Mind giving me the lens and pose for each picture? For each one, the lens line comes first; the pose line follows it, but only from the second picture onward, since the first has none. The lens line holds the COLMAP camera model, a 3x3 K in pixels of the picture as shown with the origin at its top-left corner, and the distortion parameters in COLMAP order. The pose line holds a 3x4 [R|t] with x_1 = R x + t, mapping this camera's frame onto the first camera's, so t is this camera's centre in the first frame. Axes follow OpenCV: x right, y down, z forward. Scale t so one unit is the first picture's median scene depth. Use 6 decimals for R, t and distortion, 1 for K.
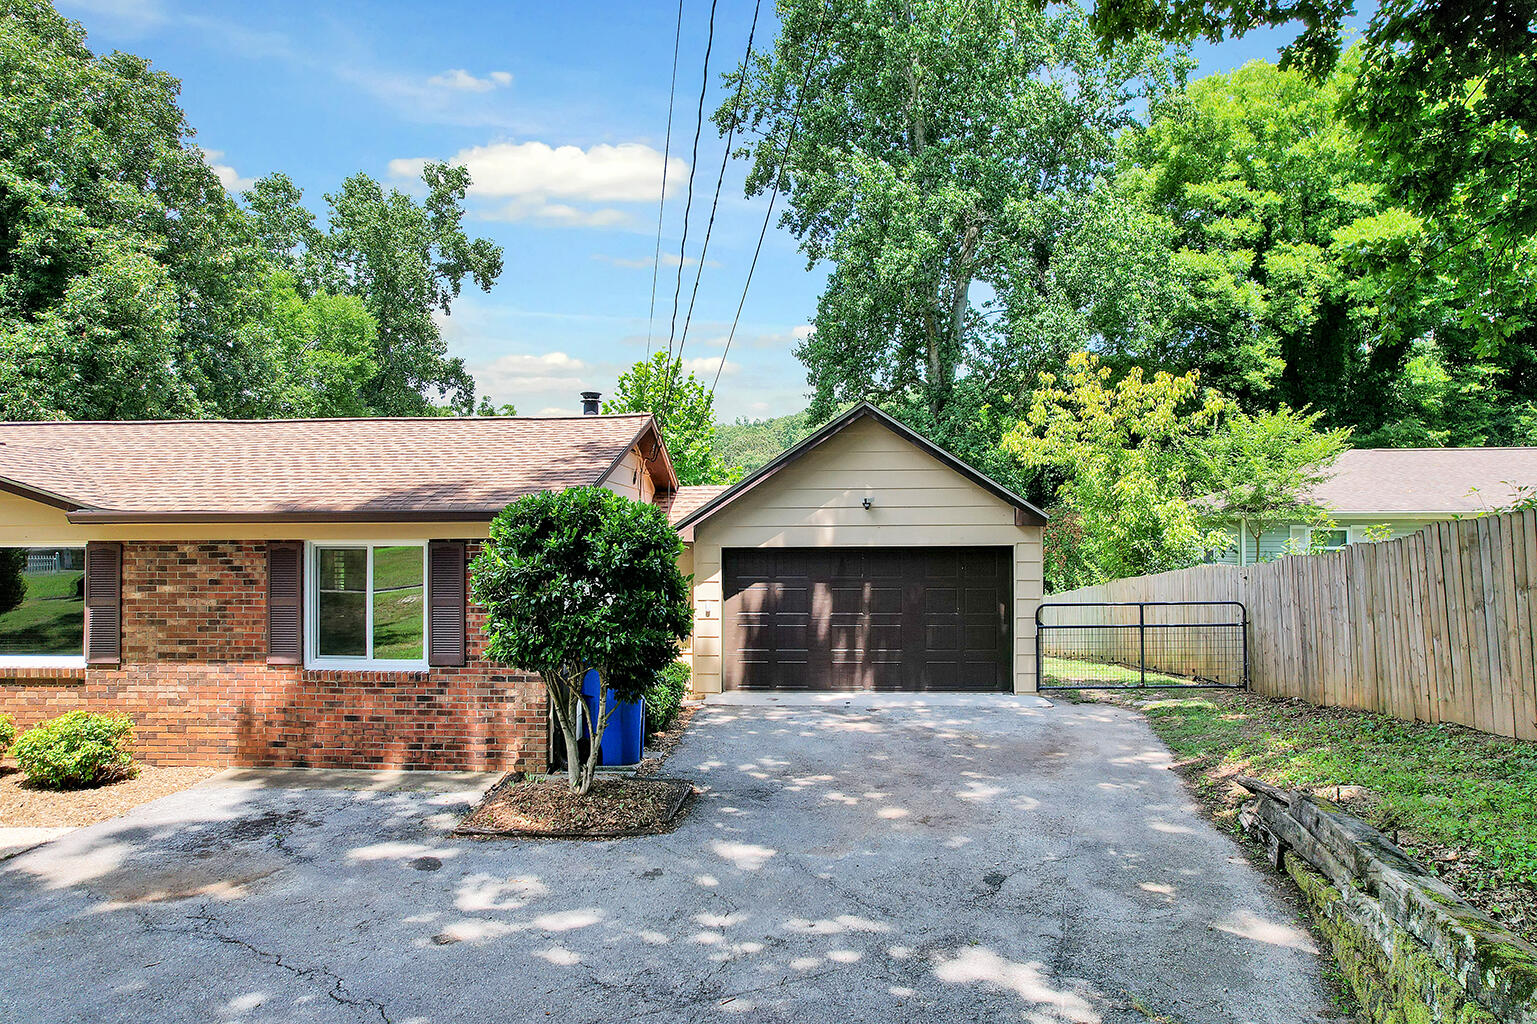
lens RADIAL K [[957.5, 0, 815.4], [0, 957.5, 506.2], [0, 0, 1]] dist [-0.073555, 0.059627]
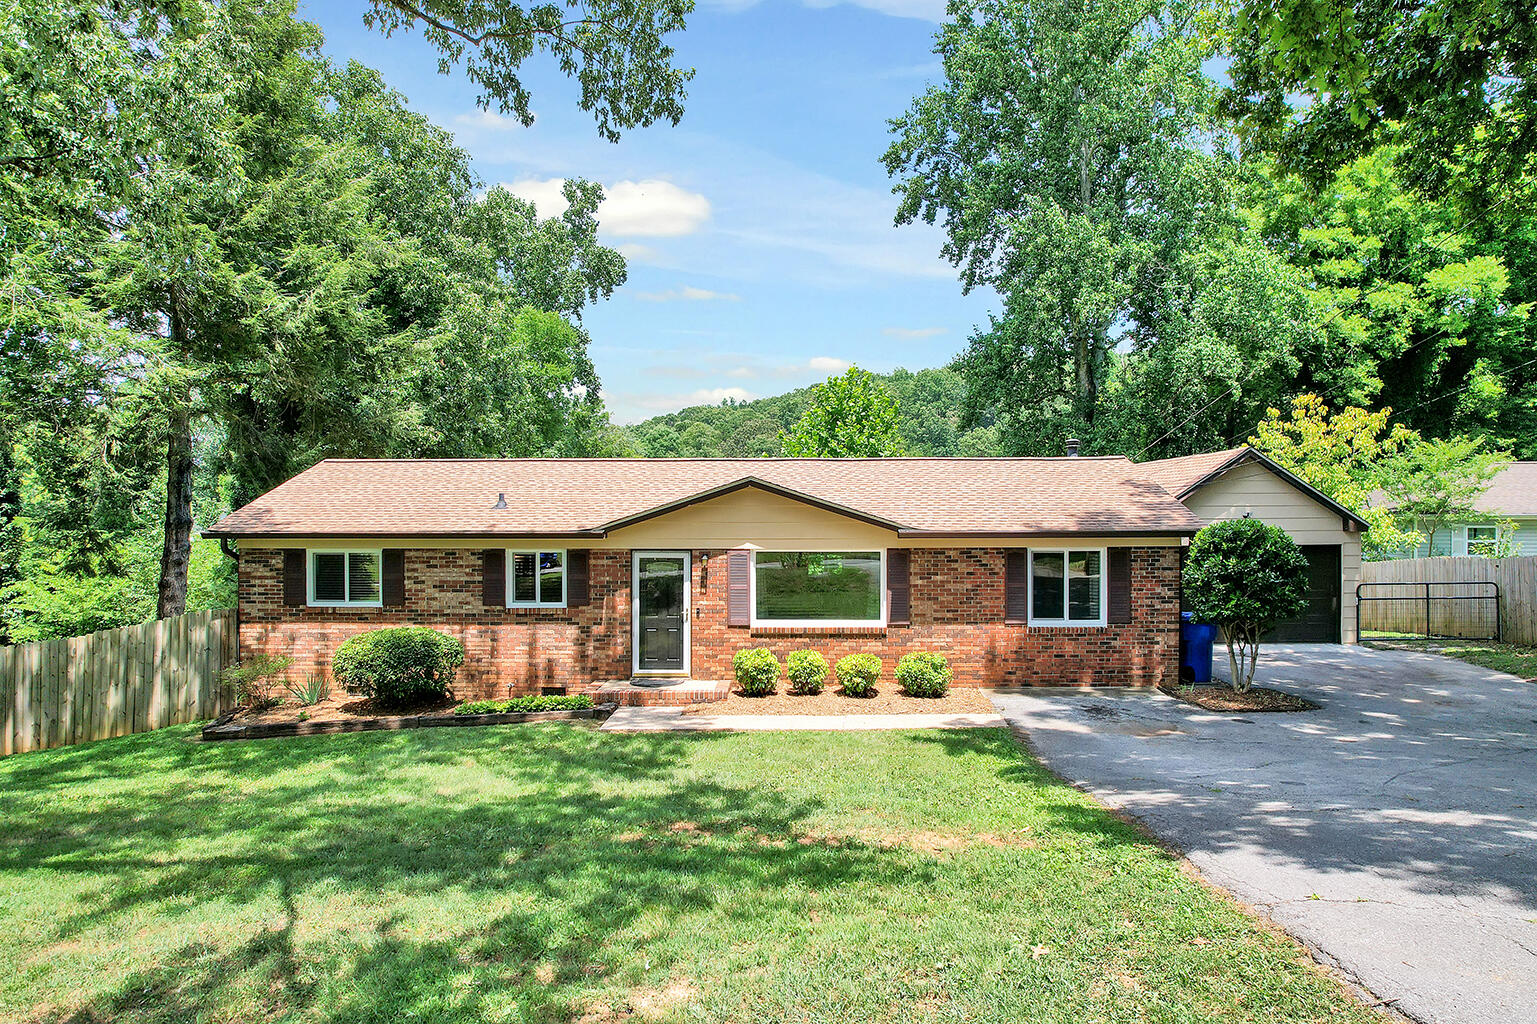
lens RADIAL K [[957.5, 0, 815.4], [0, 957.5, 506.2], [0, 0, 1]] dist [-0.073555, 0.059627]
pose [[0.999439, 0.001188, 0.033467, -0.441485], [-0.001880, 0.999785, 0.020651, -0.031287], [-0.033435, -0.020703, 0.999226, -0.288681]]
